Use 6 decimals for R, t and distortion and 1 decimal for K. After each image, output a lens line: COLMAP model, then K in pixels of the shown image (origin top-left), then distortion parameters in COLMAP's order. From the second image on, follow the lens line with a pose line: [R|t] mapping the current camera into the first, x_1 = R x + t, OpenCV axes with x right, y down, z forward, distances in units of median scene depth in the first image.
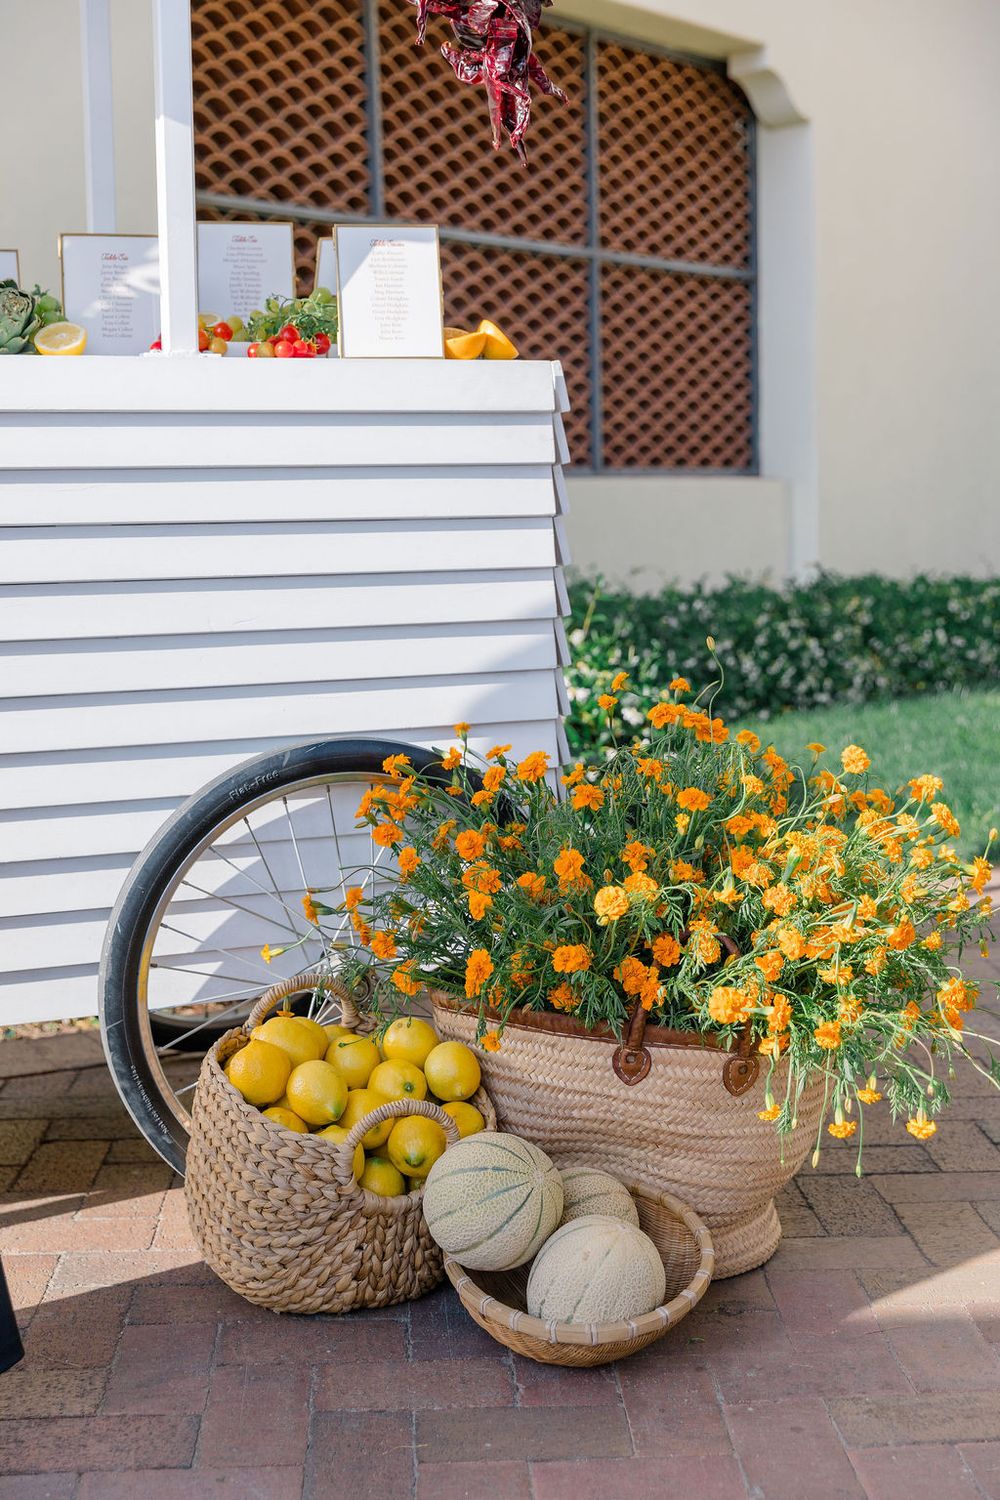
lens RADIAL K [[1834.4, 0, 500.0], [0, 1834.4, 750.0], [0, 0, 1]] dist [-0.077295, 0.001781]
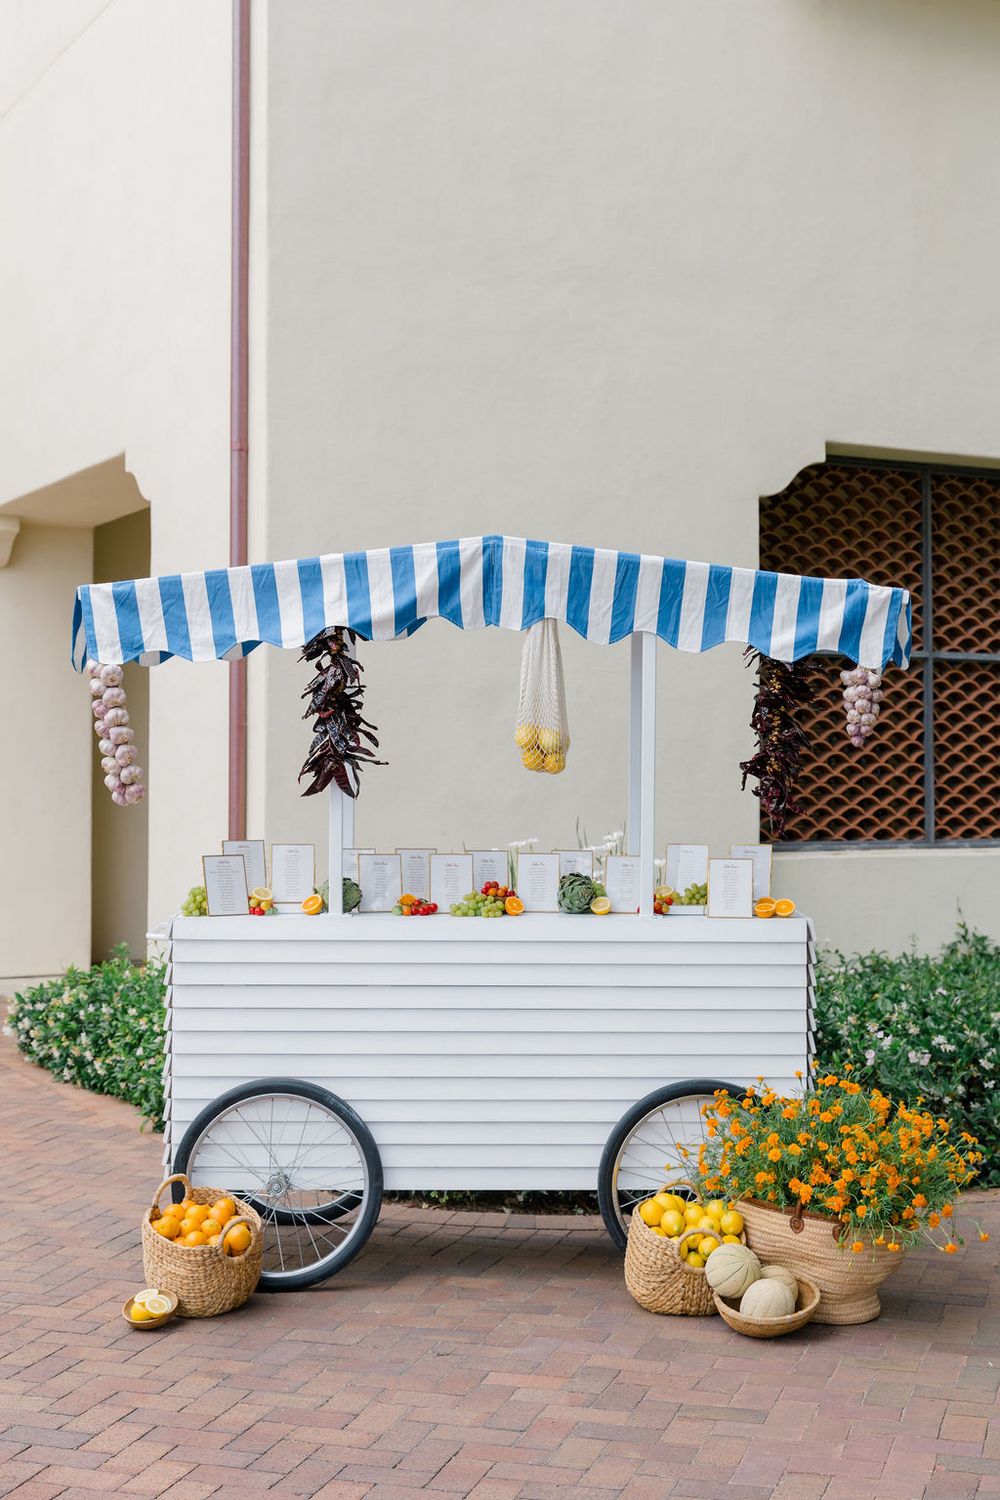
lens RADIAL K [[2024.5, 0, 500.0], [0, 2024.5, 750.0], [0, 0, 1]] dist [0.022217, 0.008363]
pose [[0.947590, 0.021930, -0.318735, 0.554825], [-0.059710, 0.992220, -0.109247, -0.143712], [0.313860, 0.122554, 0.941527, -1.805127]]
